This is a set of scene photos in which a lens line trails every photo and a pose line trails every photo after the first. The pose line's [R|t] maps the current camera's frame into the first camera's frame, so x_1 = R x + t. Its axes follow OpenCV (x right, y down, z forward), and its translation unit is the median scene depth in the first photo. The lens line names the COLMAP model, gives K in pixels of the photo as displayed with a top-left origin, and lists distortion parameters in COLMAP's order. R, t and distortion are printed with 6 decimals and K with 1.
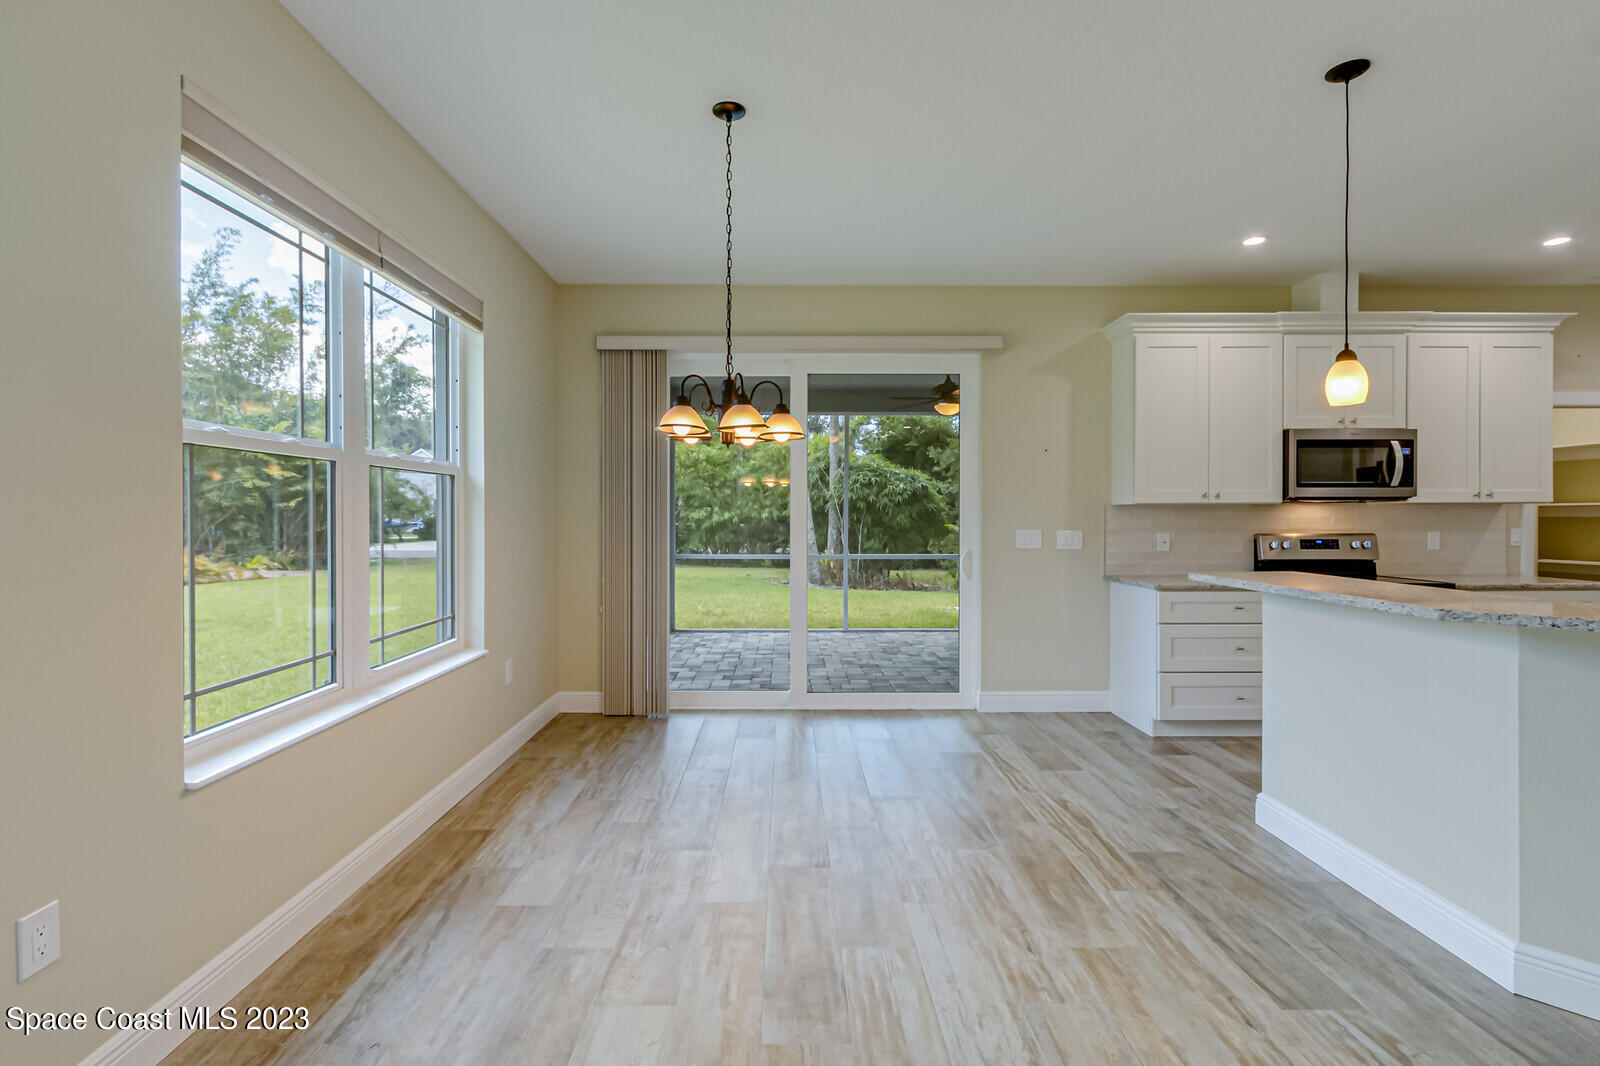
lens RADIAL K [[741.9, 0, 796.1], [0, 741.9, 523.2], [0, 0, 1]] dist [-0.000189, 0.000352]
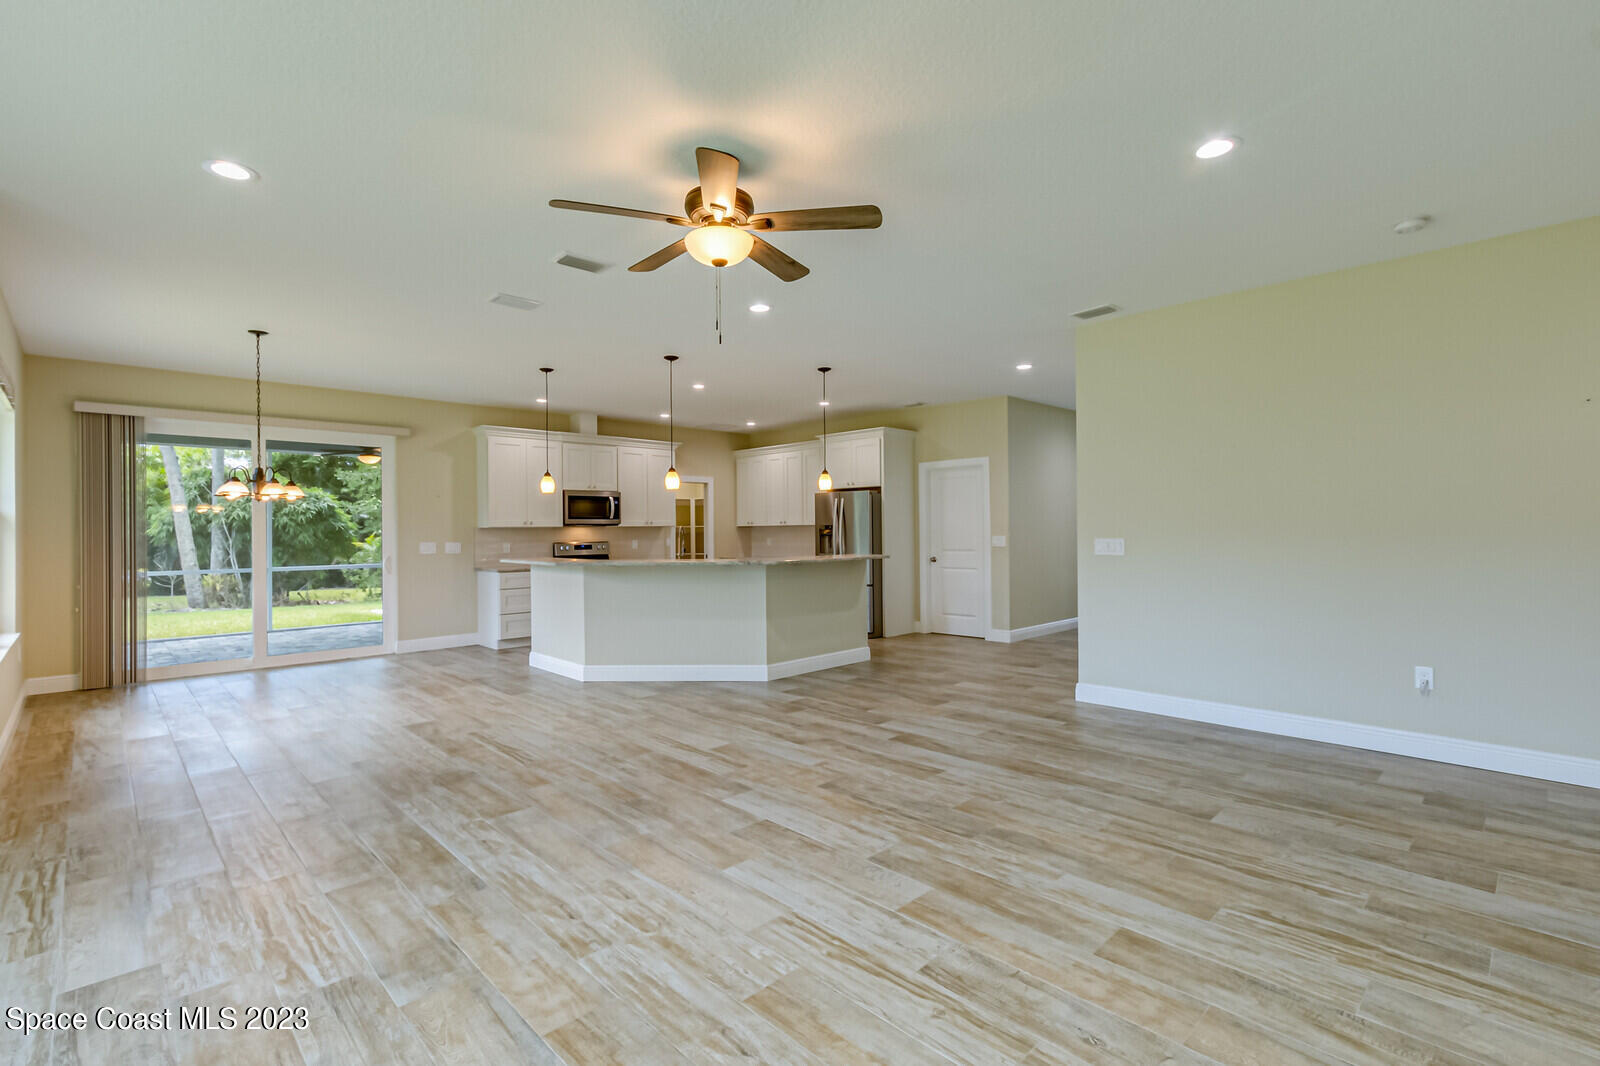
lens RADIAL K [[741.9, 0, 800.6], [0, 741.9, 530.0], [0, 0, 1]] dist [-0.000189, 0.000352]
pose [[0.730126, -0.006658, 0.683280, -0.234198], [0.015577, 0.999855, -0.006902, 0.004960], [-0.683135, 0.015683, 0.730124, -0.863047]]
